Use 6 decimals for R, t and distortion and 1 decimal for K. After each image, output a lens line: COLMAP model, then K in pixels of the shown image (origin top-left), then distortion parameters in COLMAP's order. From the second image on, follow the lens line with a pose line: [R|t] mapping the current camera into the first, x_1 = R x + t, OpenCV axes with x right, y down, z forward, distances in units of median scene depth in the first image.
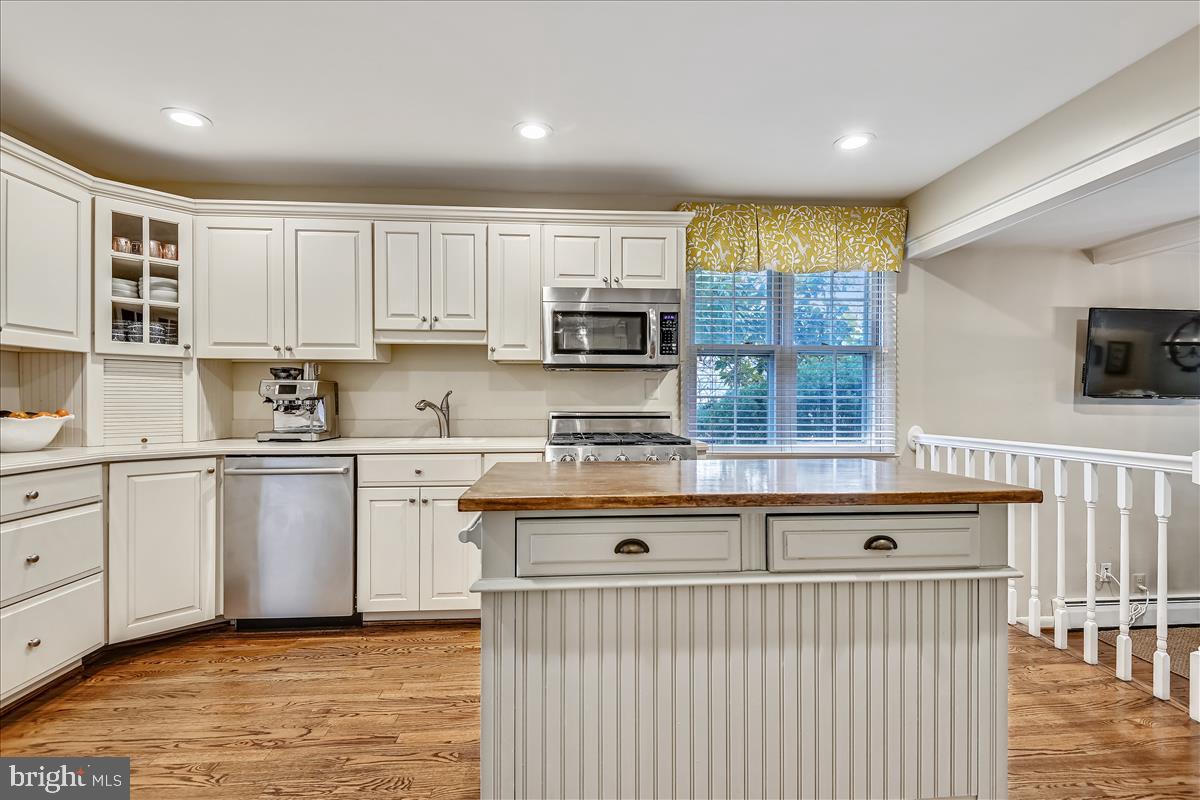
lens RADIAL K [[546.6, 0, 600.0], [0, 546.6, 400.0], [0, 0, 1]] dist [0.027596, -0.022800]
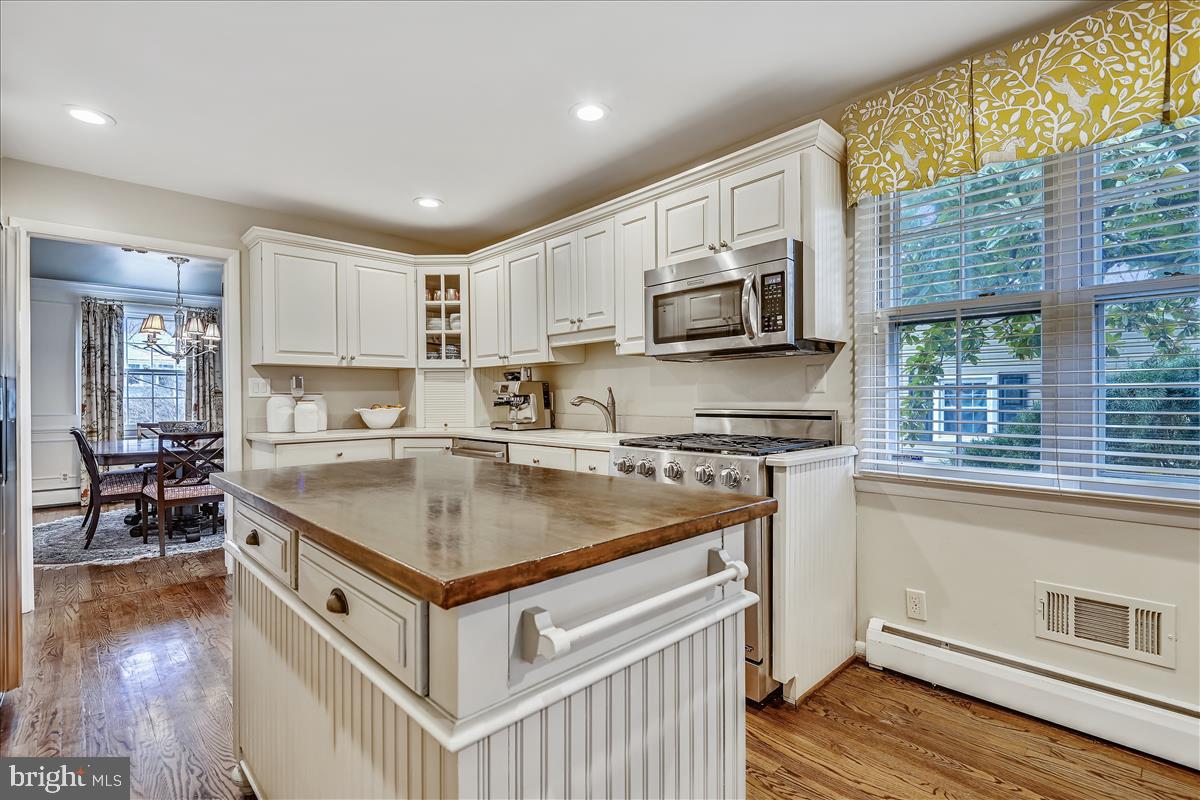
lens RADIAL K [[546.6, 0, 600.0], [0, 546.6, 400.0], [0, 0, 1]] dist [0.027596, -0.022800]
pose [[0.636297, -0.001877, -0.771442, 0.540976], [0.006409, 0.999975, 0.002853, 0.004328], [0.771418, -0.006759, 0.636293, 0.357233]]
